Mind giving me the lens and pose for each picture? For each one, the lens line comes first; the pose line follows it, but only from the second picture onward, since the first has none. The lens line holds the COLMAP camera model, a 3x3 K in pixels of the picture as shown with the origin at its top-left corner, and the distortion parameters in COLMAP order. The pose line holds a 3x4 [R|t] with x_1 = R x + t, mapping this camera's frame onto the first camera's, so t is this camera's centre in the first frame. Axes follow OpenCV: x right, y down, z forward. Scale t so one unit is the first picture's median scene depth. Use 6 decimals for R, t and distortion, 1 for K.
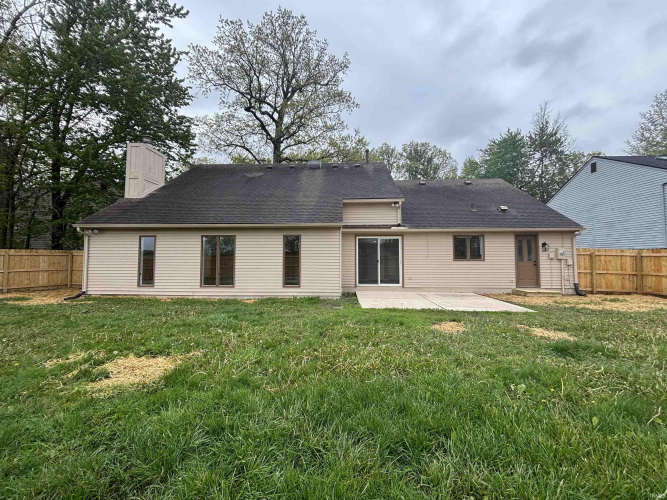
lens RADIAL K [[268.5, 0, 334.5], [0, 268.5, 249.8], [0, 0, 1]] dist [-0.002261, 0.001489]
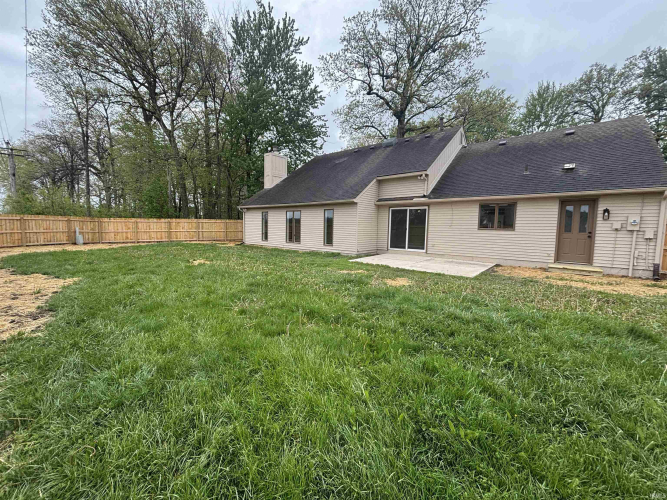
lens RADIAL K [[268.5, 0, 331.4], [0, 268.5, 249.8], [0, 0, 1]] dist [-0.002261, 0.001489]
pose [[0.797337, 0.064363, -0.600092, 0.612188], [0.006812, 0.993274, 0.115585, -0.004339], [0.603496, -0.096248, 0.791536, -0.113591]]
